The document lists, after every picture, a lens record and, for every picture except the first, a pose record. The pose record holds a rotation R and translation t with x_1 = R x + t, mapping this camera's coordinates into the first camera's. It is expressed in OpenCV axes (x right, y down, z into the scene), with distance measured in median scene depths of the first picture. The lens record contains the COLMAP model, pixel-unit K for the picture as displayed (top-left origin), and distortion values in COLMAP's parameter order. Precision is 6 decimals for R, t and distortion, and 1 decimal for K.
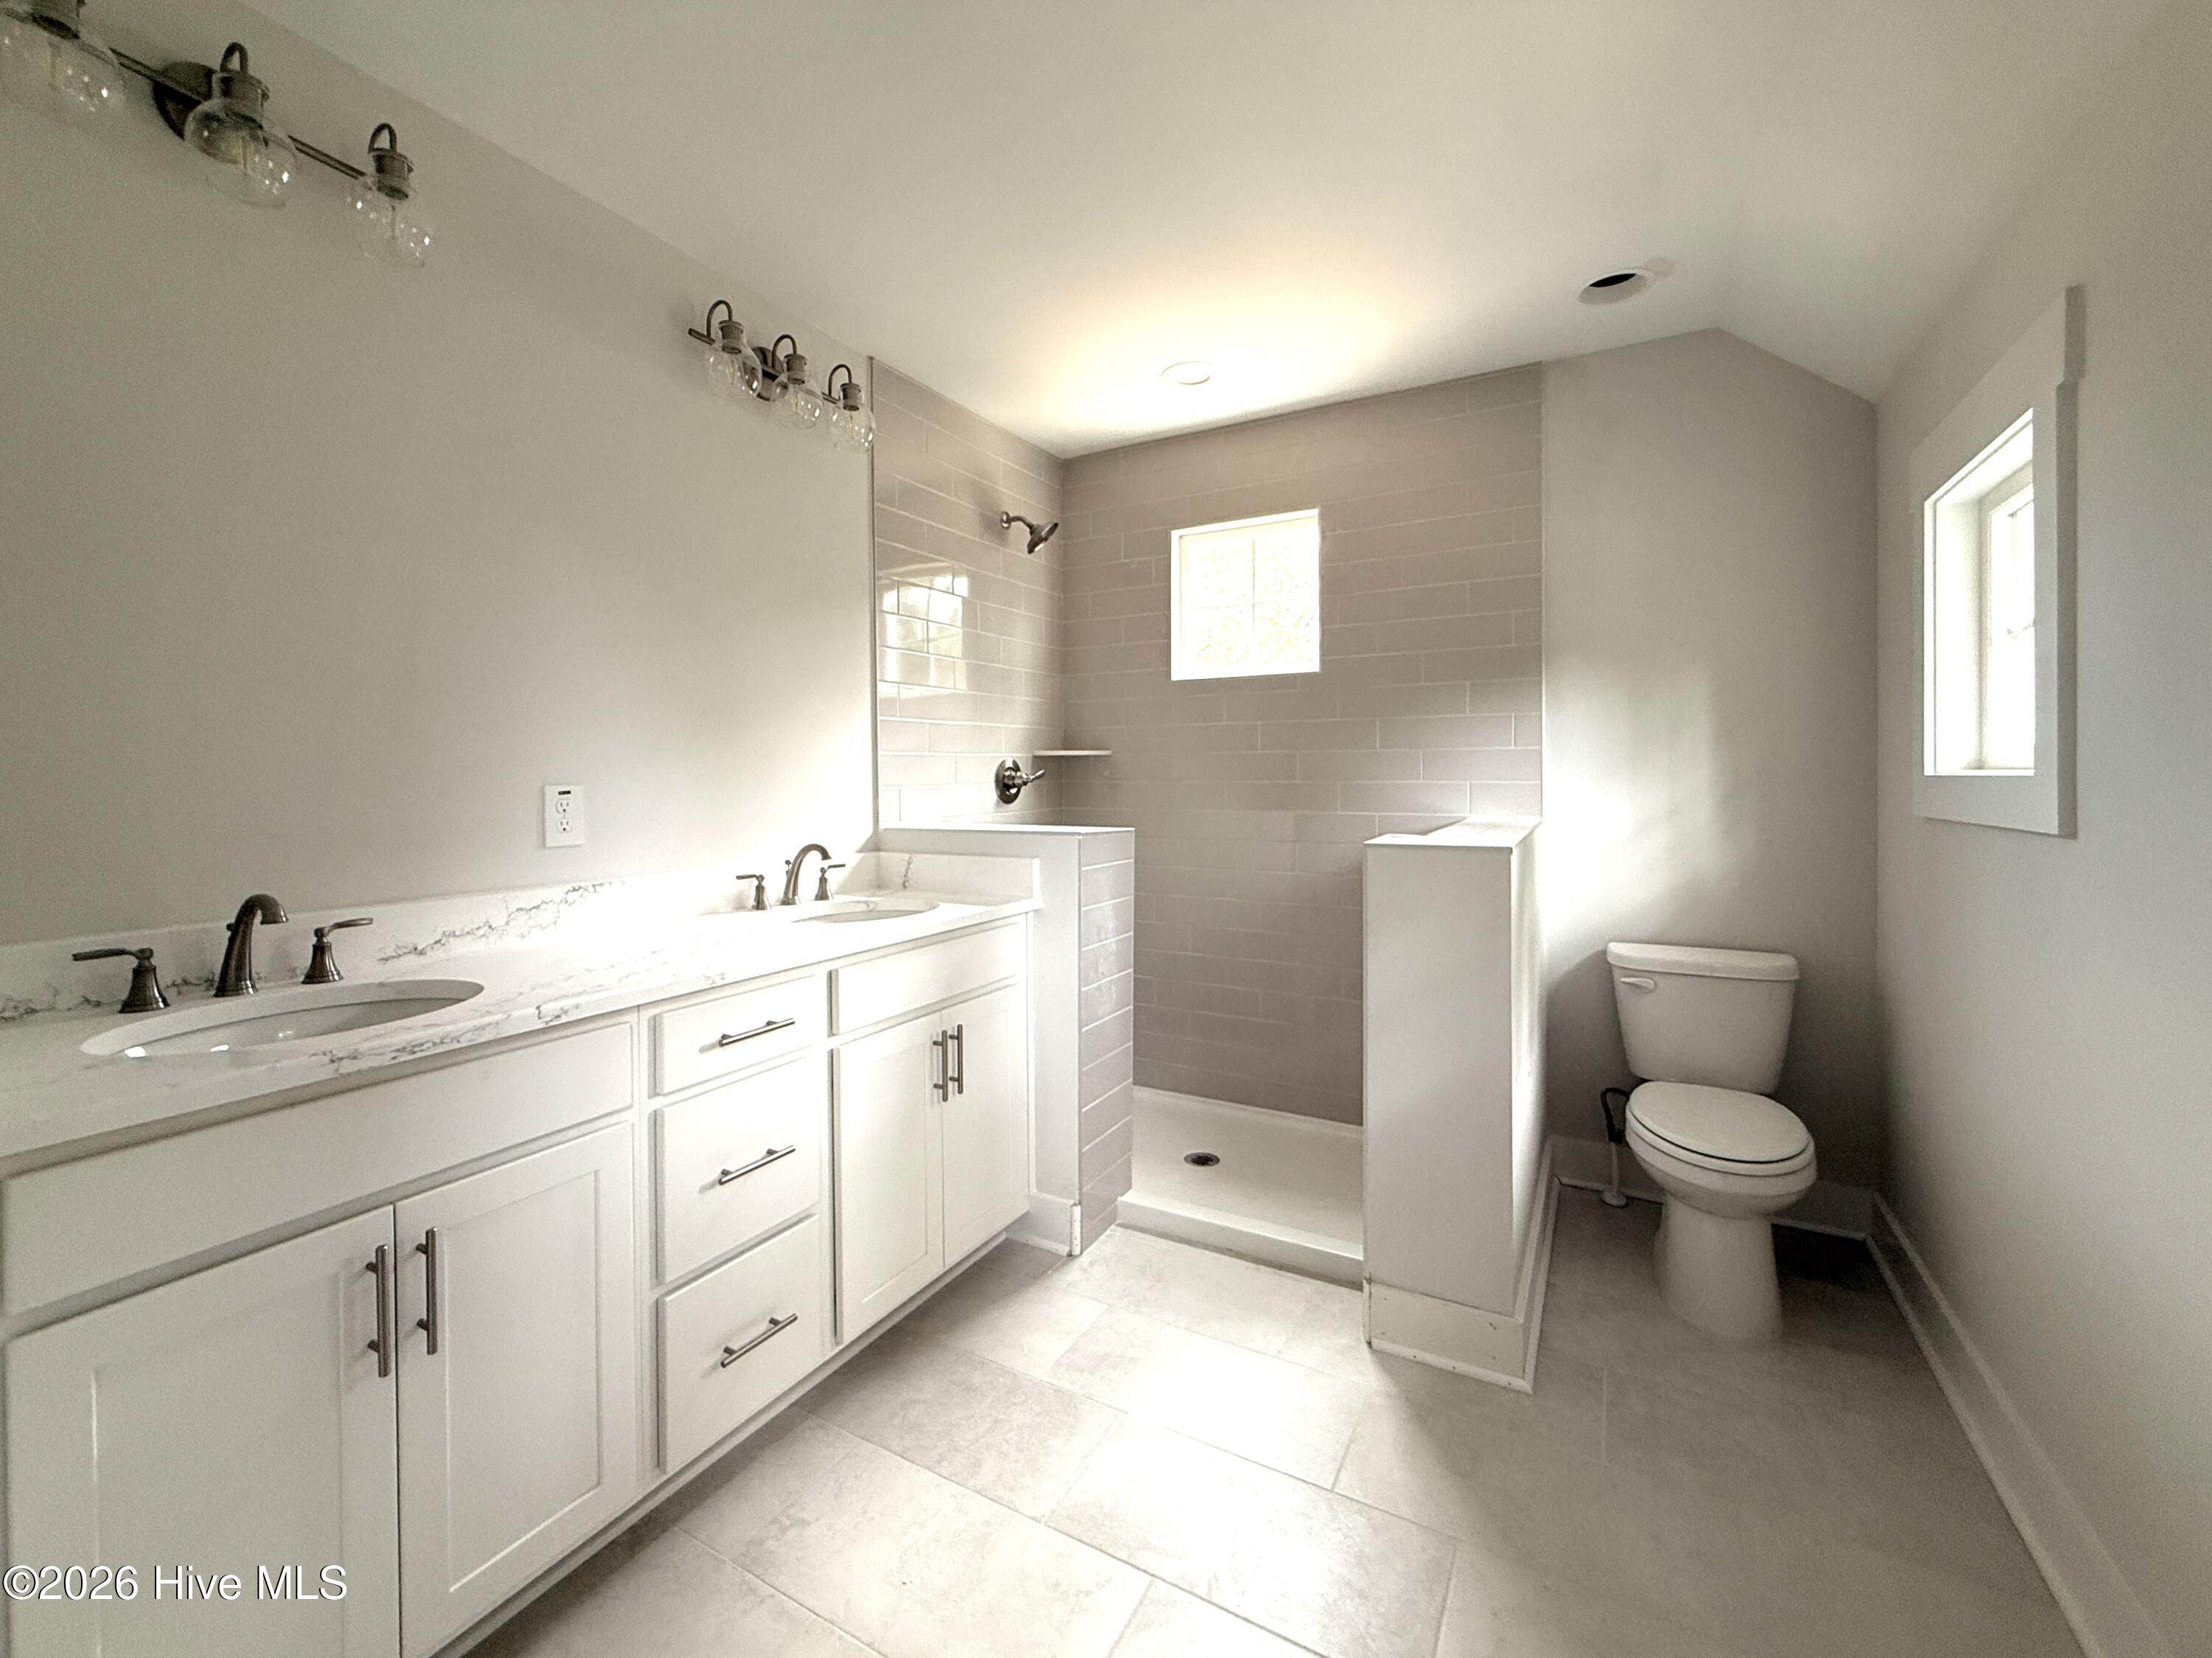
lens RADIAL K [[922.5, 0, 1105.1], [0, 922.5, 773.9], [0, 0, 1]] dist [0.000962, 0.000246]
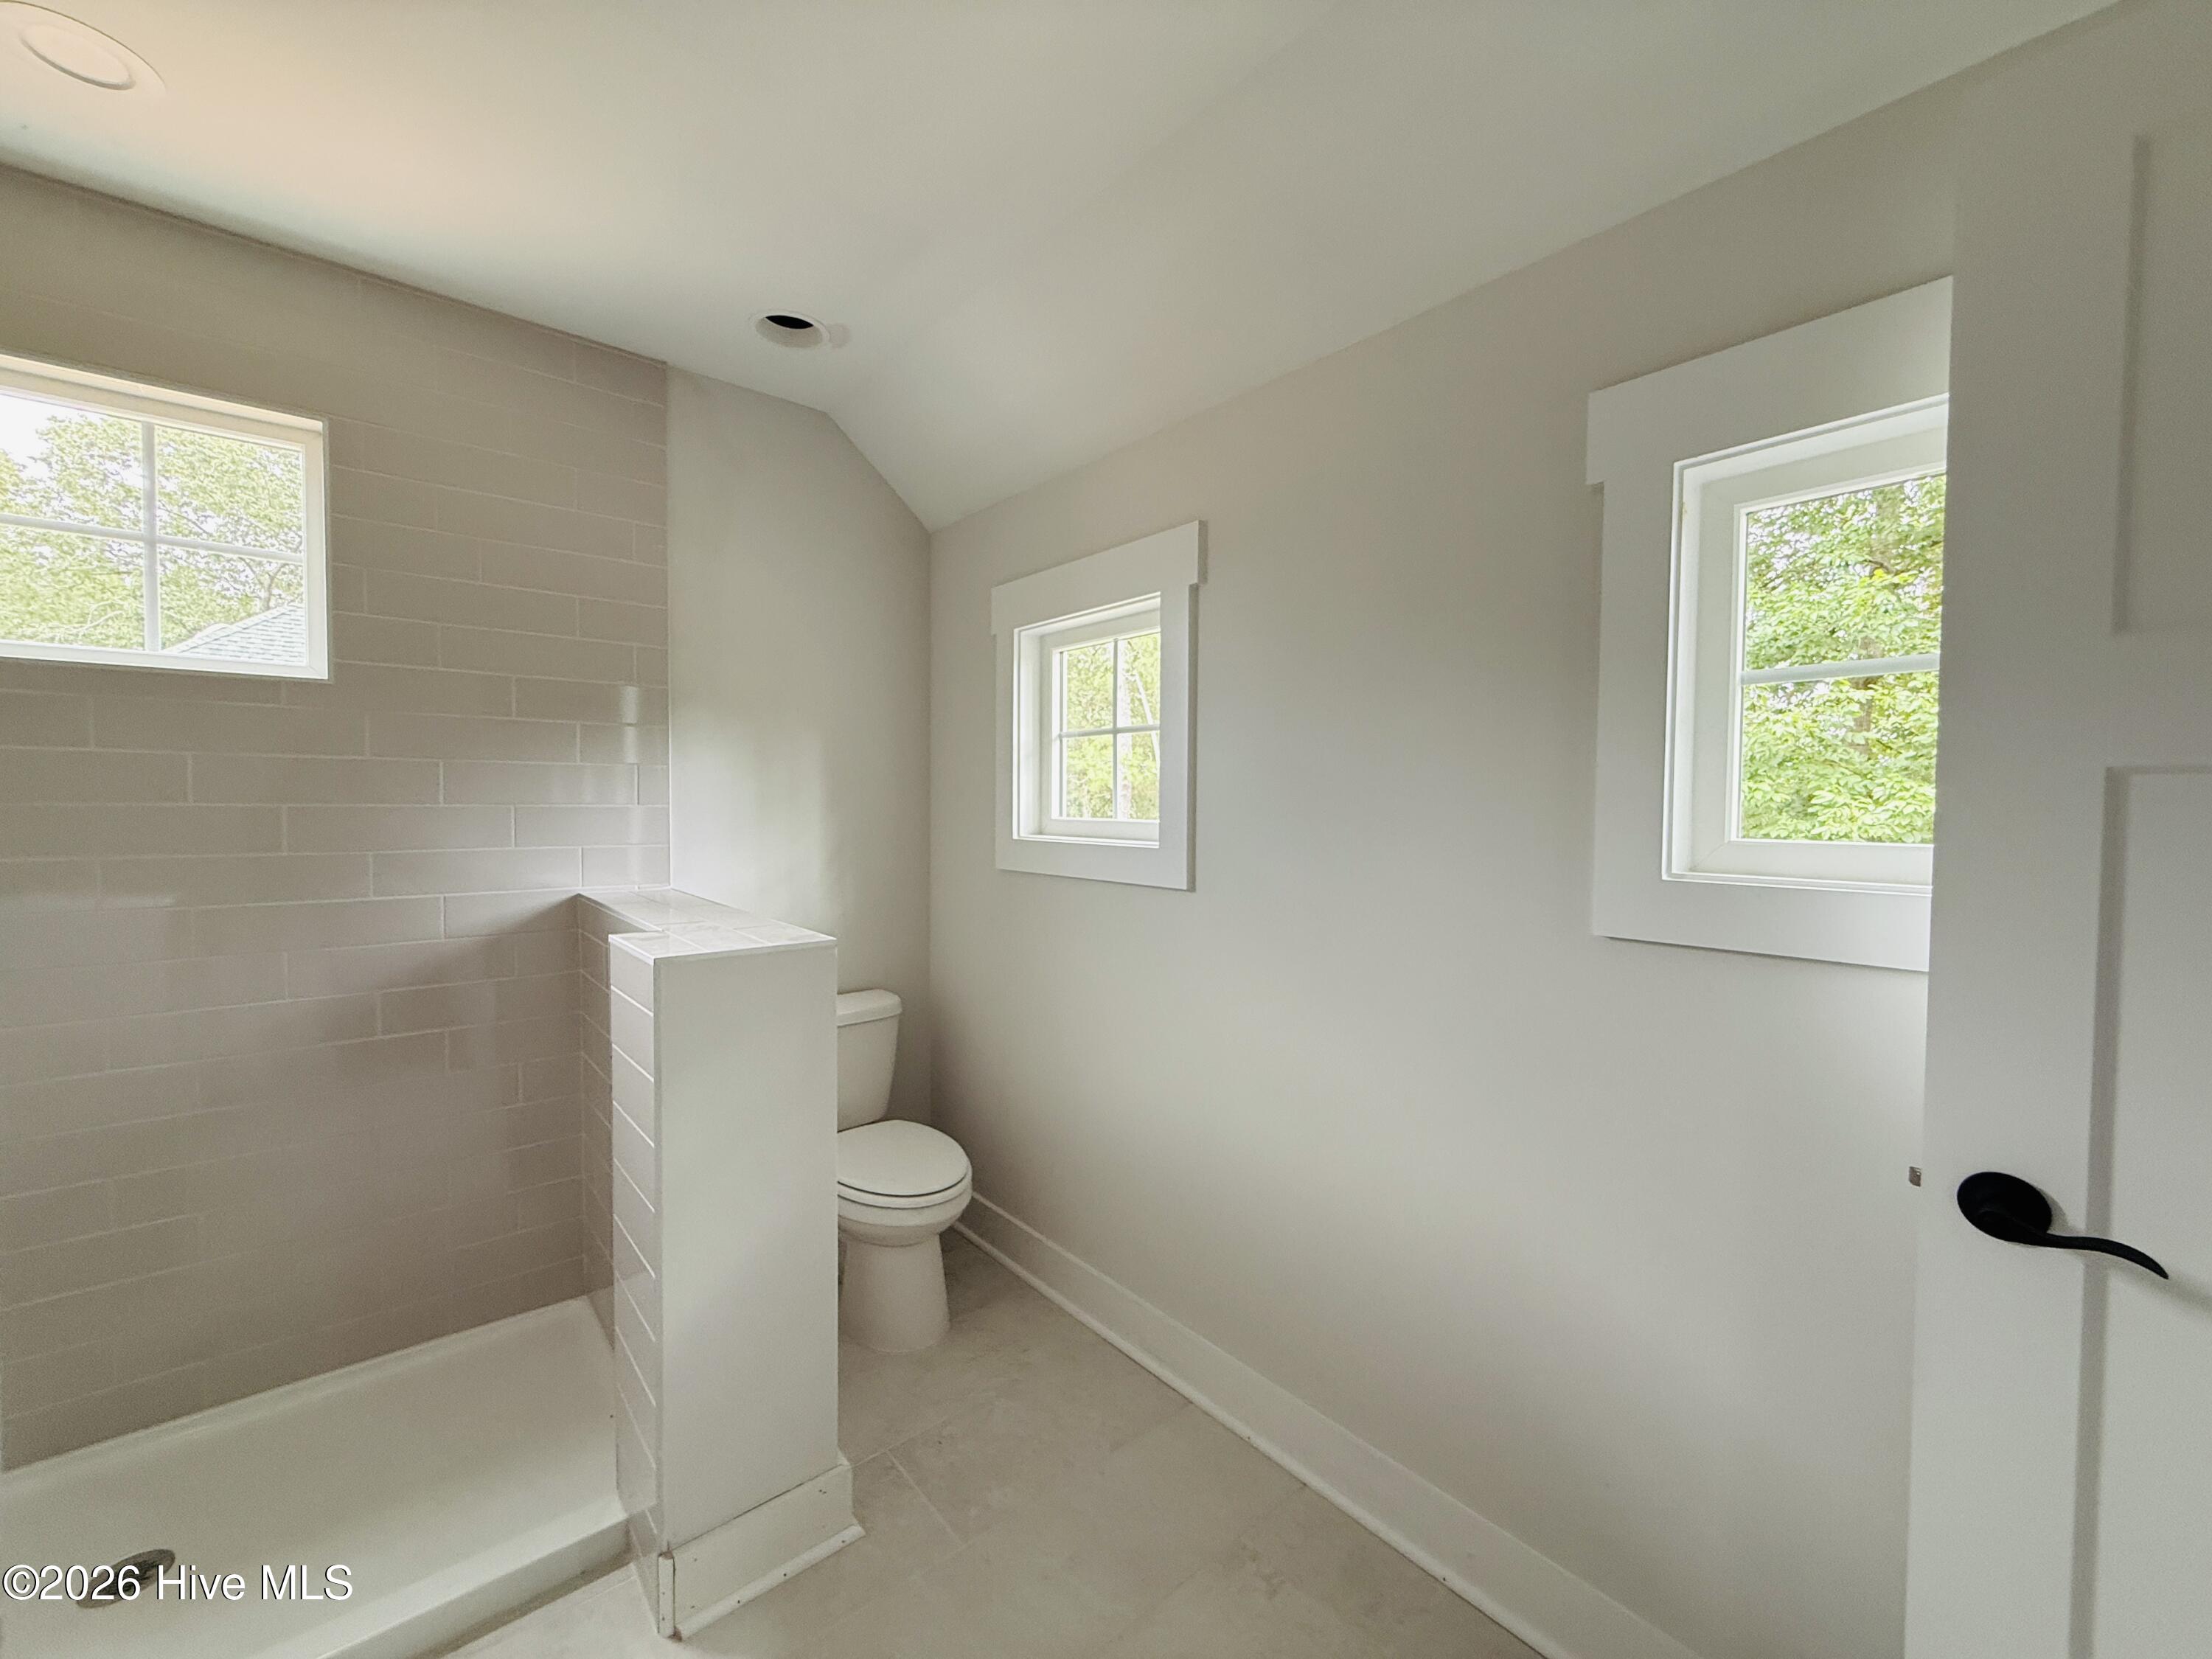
lens RADIAL K [[883.5, 0, 1099.1], [0, 883.5, 828.6], [0, 0, 1]] dist [-0.000205, -0.000166]
pose [[0.356087, -0.017190, 0.934295, -0.228545], [-0.011083, 0.999683, 0.022617, -0.042112], [-0.934387, -0.018409, 0.355784, 0.428518]]
